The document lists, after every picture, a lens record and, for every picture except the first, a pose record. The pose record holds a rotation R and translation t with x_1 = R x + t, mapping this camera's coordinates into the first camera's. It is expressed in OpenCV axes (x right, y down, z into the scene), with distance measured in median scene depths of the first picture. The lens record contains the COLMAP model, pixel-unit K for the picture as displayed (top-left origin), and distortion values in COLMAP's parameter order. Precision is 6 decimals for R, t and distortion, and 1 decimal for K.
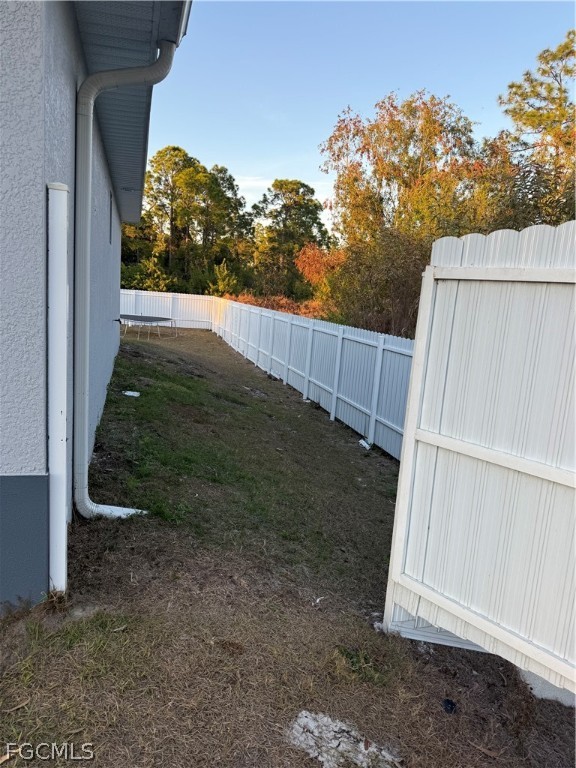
lens RADIAL K [[547.3, 0, 288.6], [0, 547.3, 391.1], [0, 0, 1]] dist [0.014365, -0.001291]
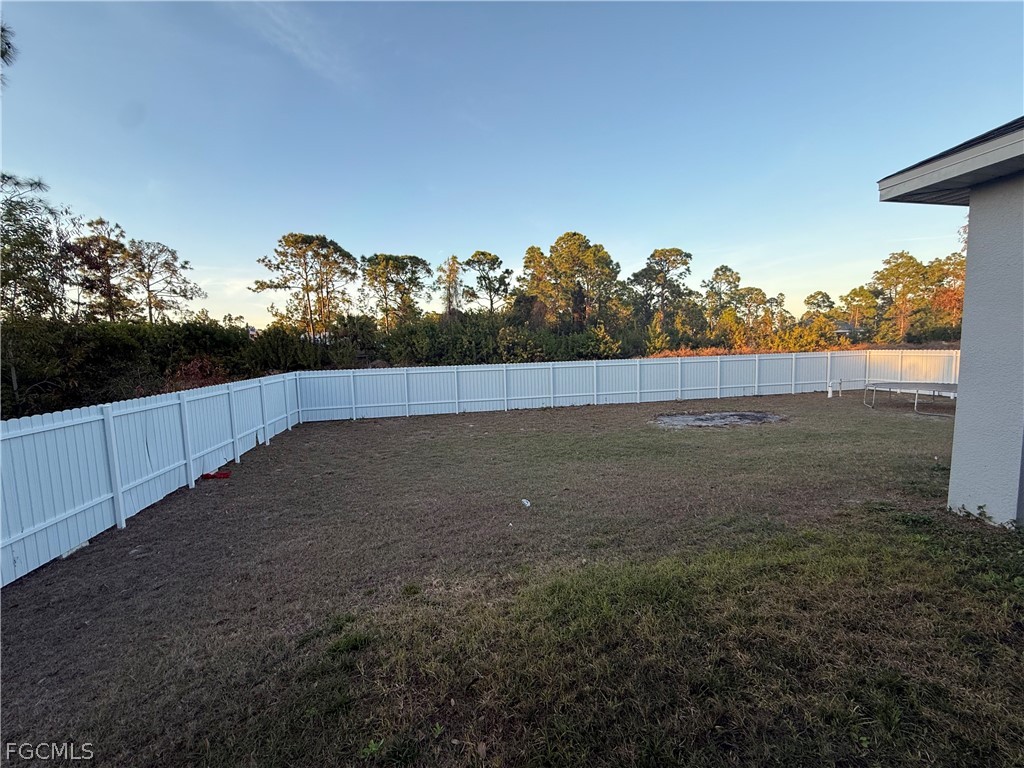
lens RADIAL K [[411.9, 0, 508.4], [0, 411.9, 385.8], [0, 0, 1]] dist [0.001050, -0.000093]
pose [[0.991807, -0.098711, -0.081090, -0.375383], [0.091074, 0.991489, -0.093028, -0.061696], [0.089582, 0.084881, 0.992356, 0.170743]]
